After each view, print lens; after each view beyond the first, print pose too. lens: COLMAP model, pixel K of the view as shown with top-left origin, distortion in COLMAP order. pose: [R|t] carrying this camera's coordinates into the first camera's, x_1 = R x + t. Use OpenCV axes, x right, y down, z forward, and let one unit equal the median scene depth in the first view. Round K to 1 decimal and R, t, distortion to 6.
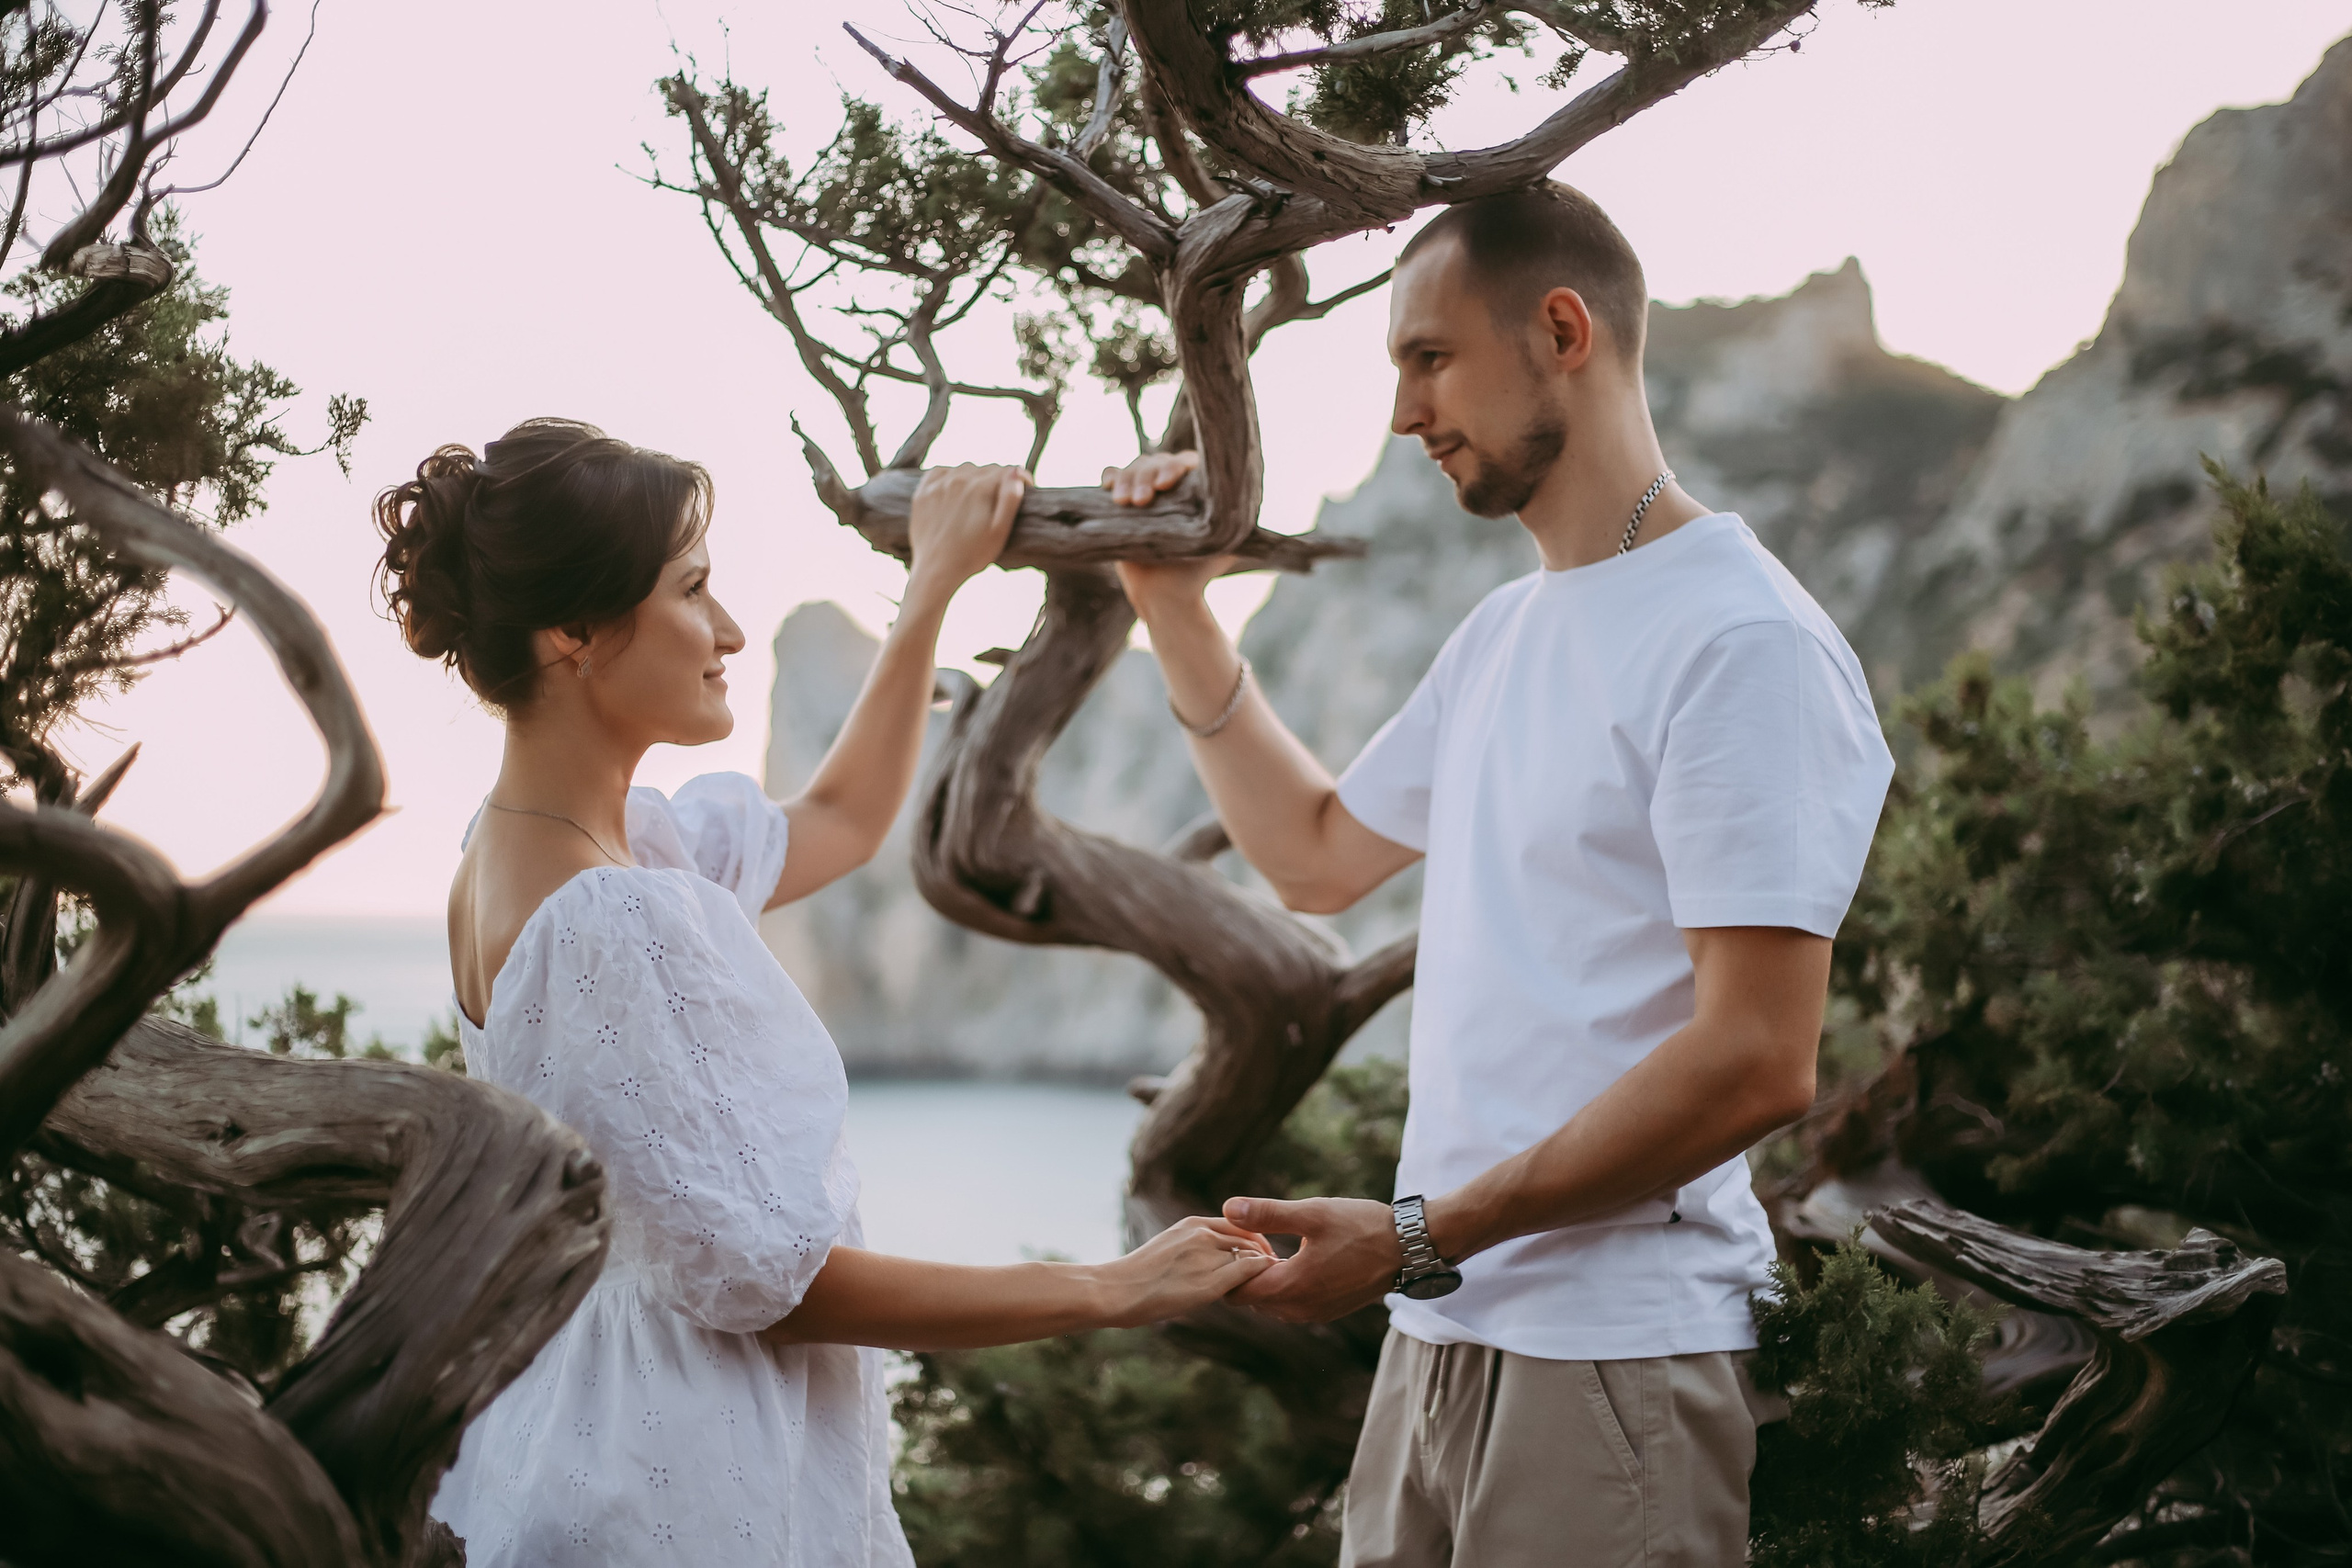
lens RADIAL K [[3515.3, 0, 1174.8], [0, 3515.3, 794.6], [0, 0, 1]] dist [-0.086447, -0.172017]
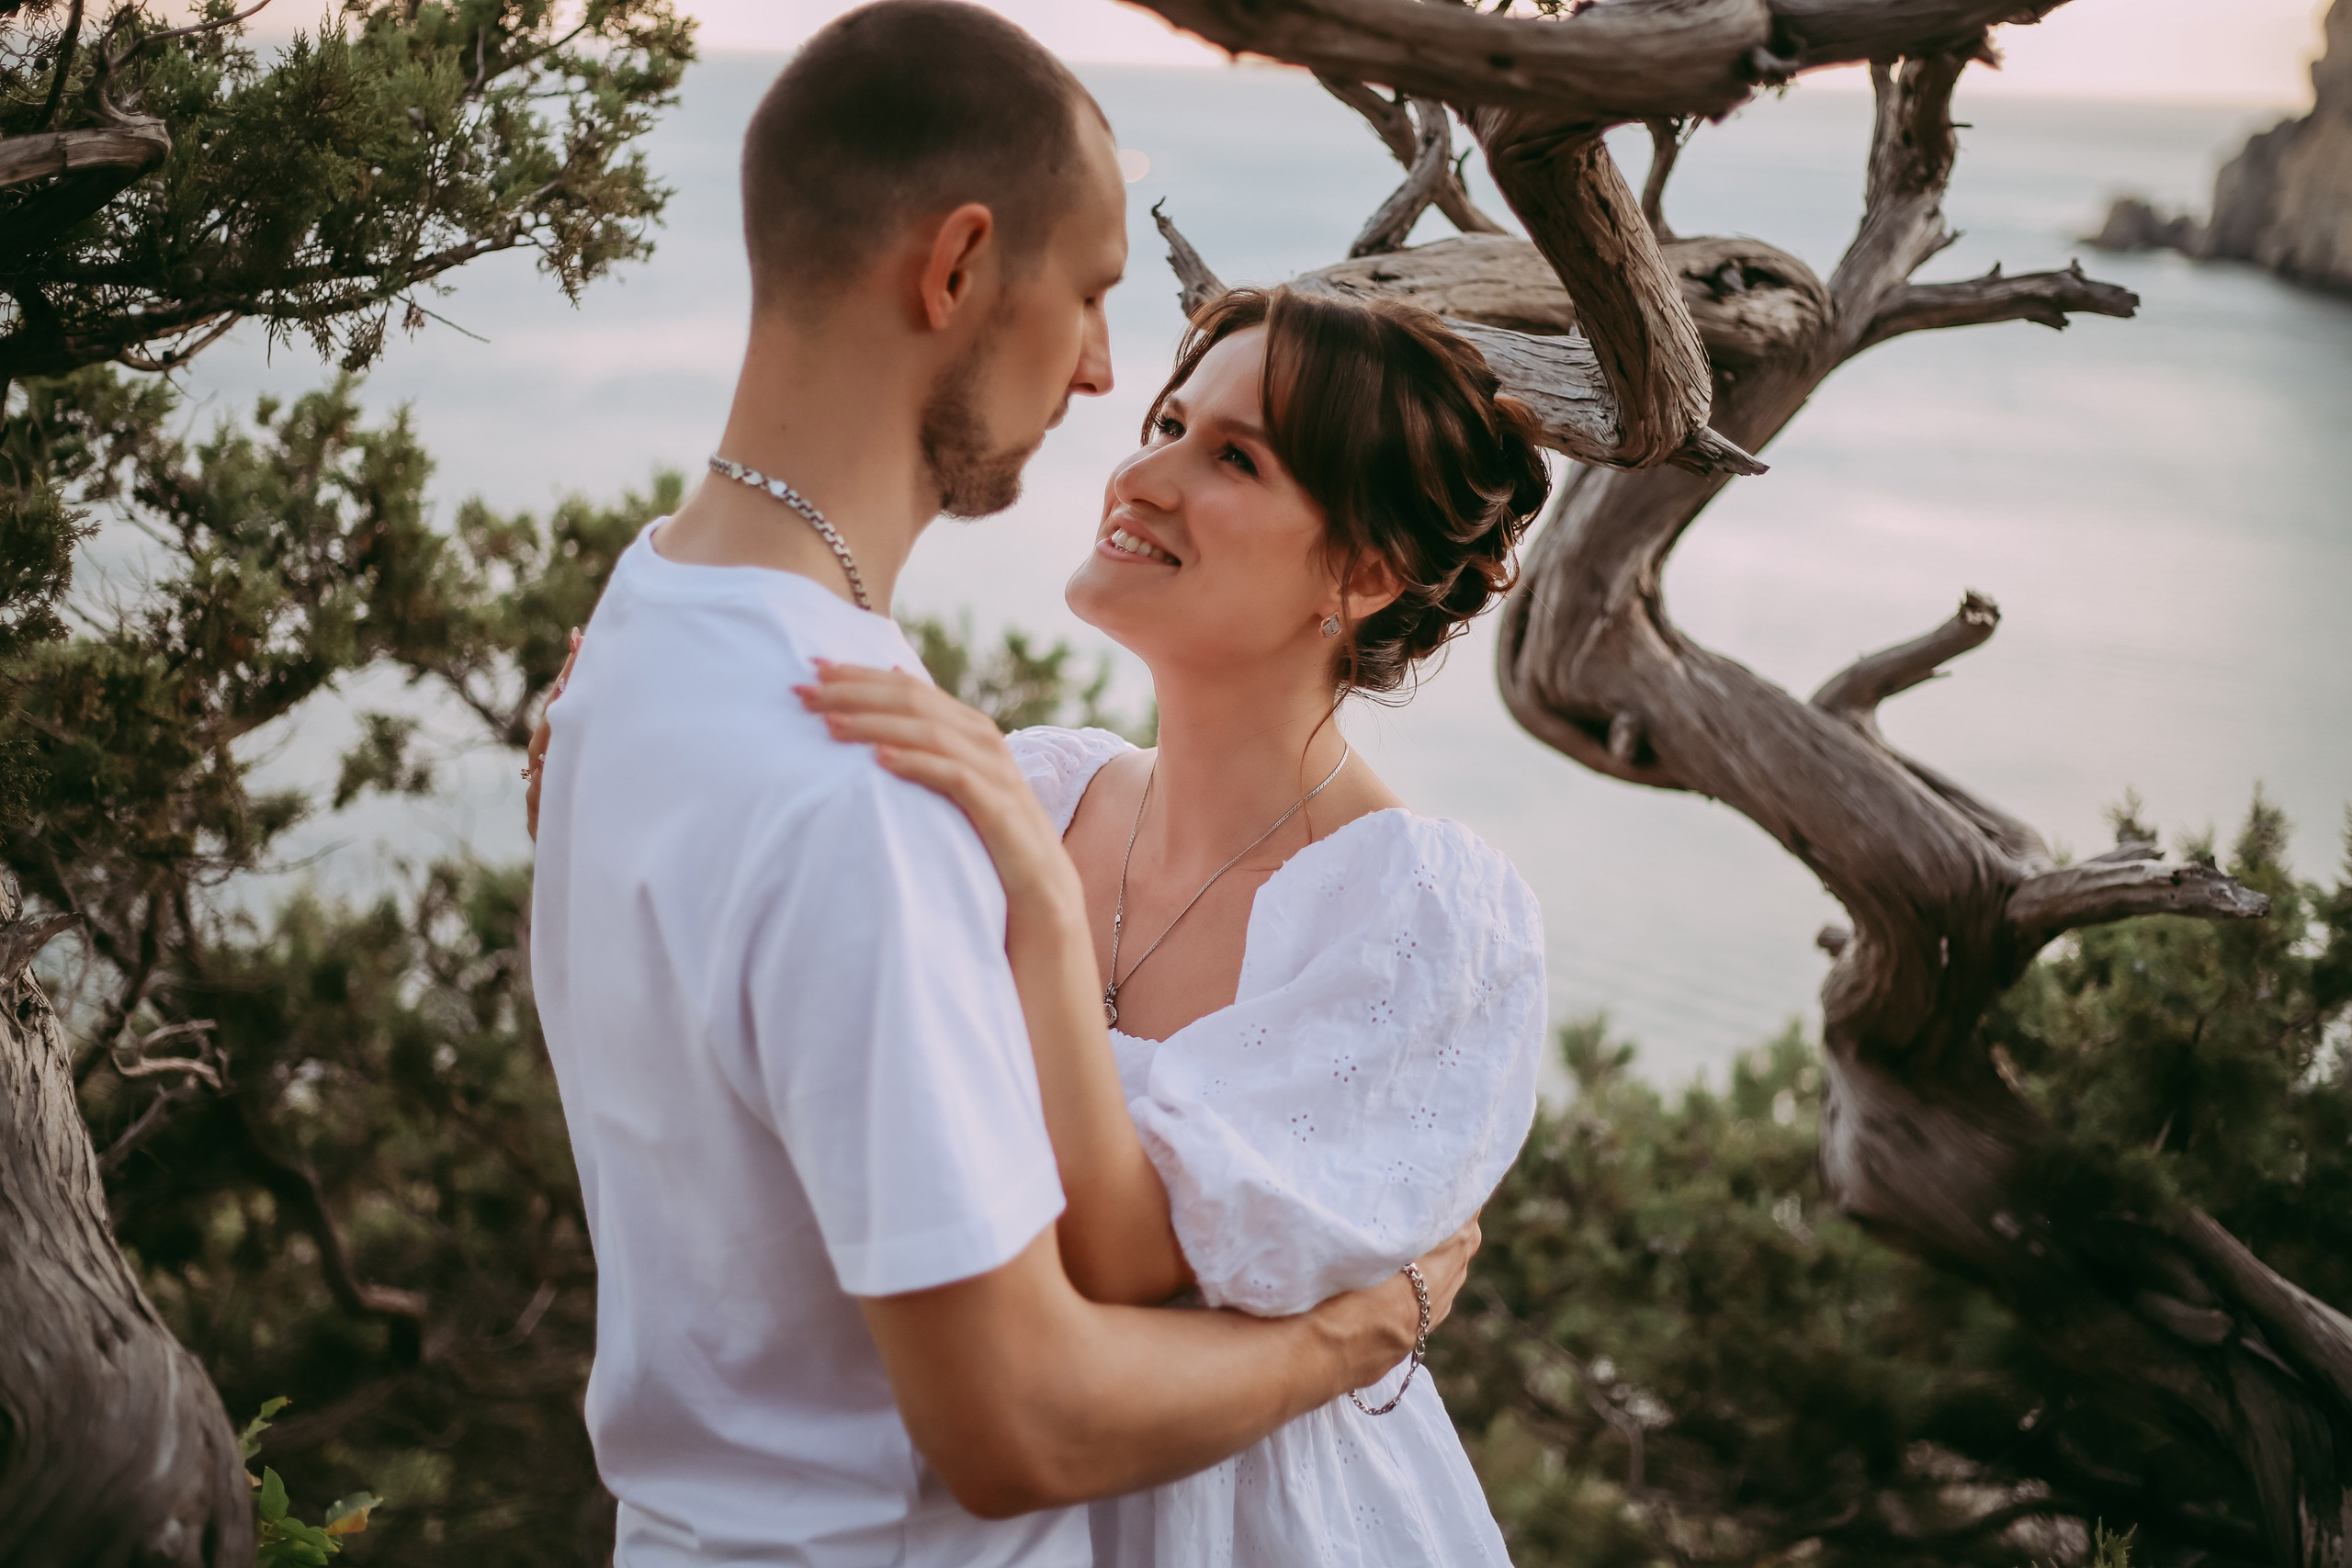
lens RADIAL K [[3485.6, 0, 1168.5], [0, 3485.6, 780.6], [0, 0, 1]] dist [-0.094815, -0.111121]
pose [[0.903703, 0.128885, -0.408301, 0.207615], [-0.032316, 0.971430, 0.235116, -0.157884], [0.426939, -0.199281, 0.882049, 0.295081]]
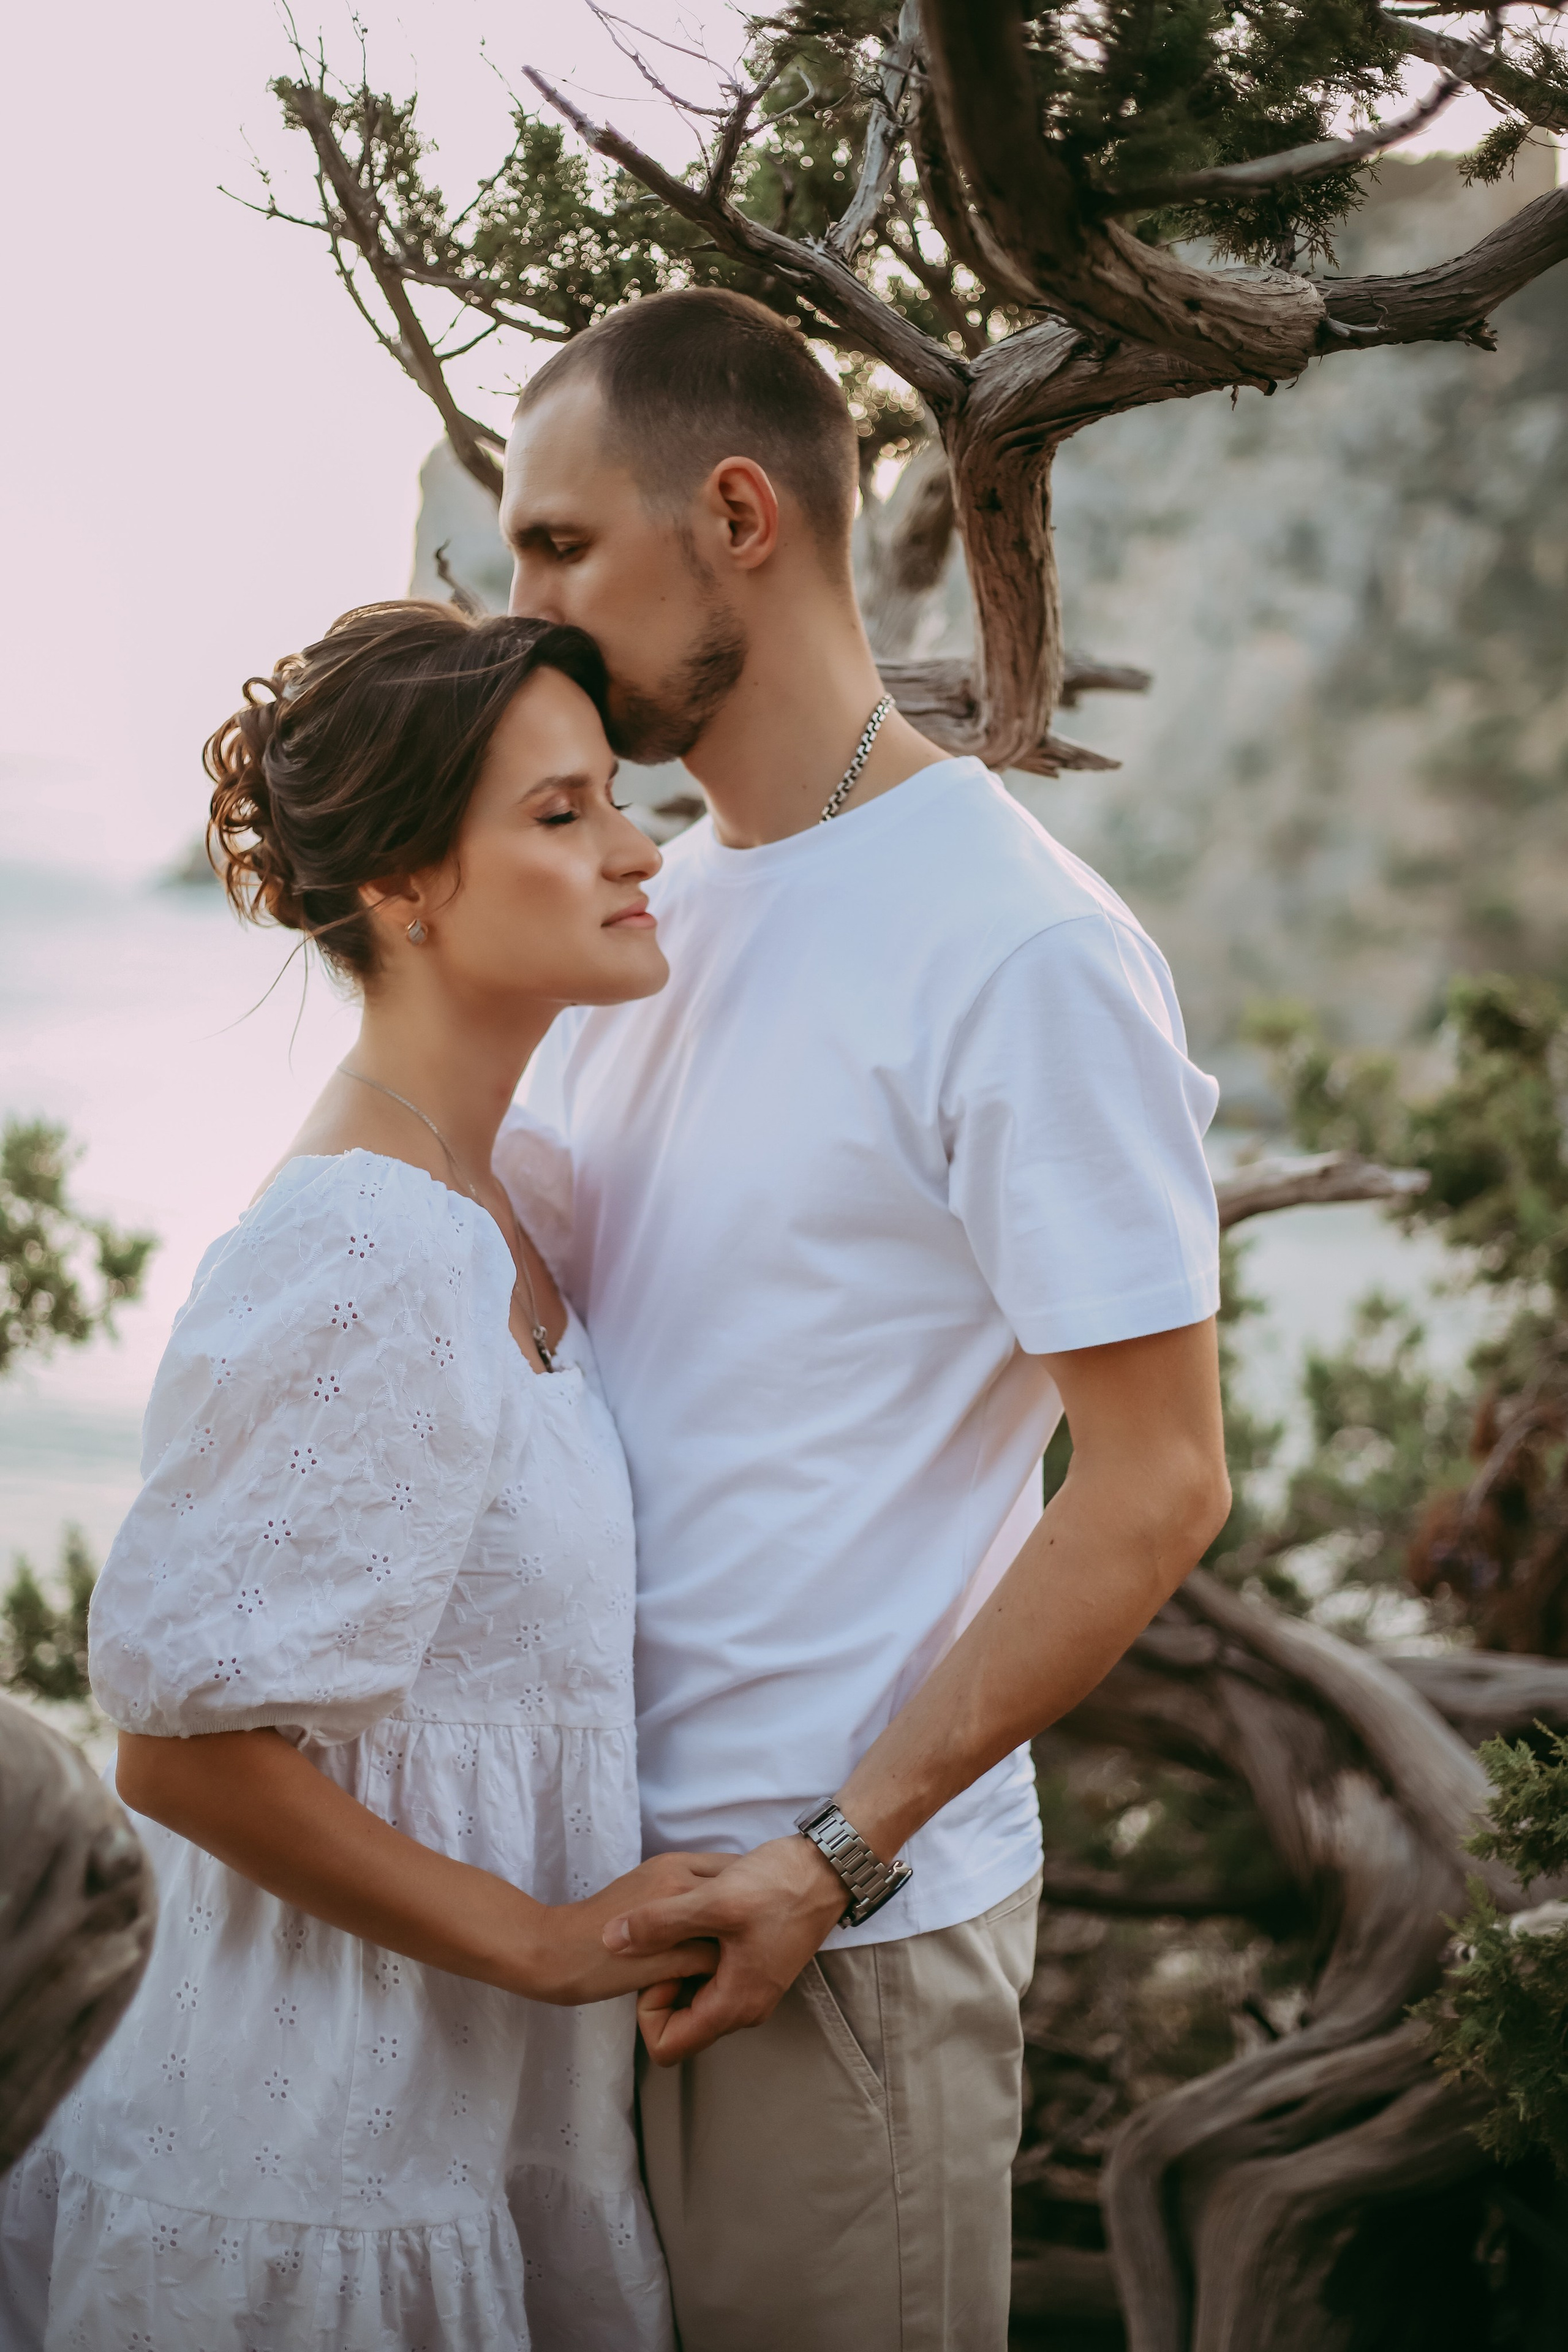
lens RADIAL K [[3505.1, 0, 791.0], [0, 3505.1, 1182.2], [0, 0, 1]] dist [-0.112043, -0.021758]
pose [[0.999299, 0.037429, -0.000598, -0.025664], [-0.036911, 0.987873, 0.150816, -0.086246], [0.006236, -0.150688, 0.988562, 0.218871]]
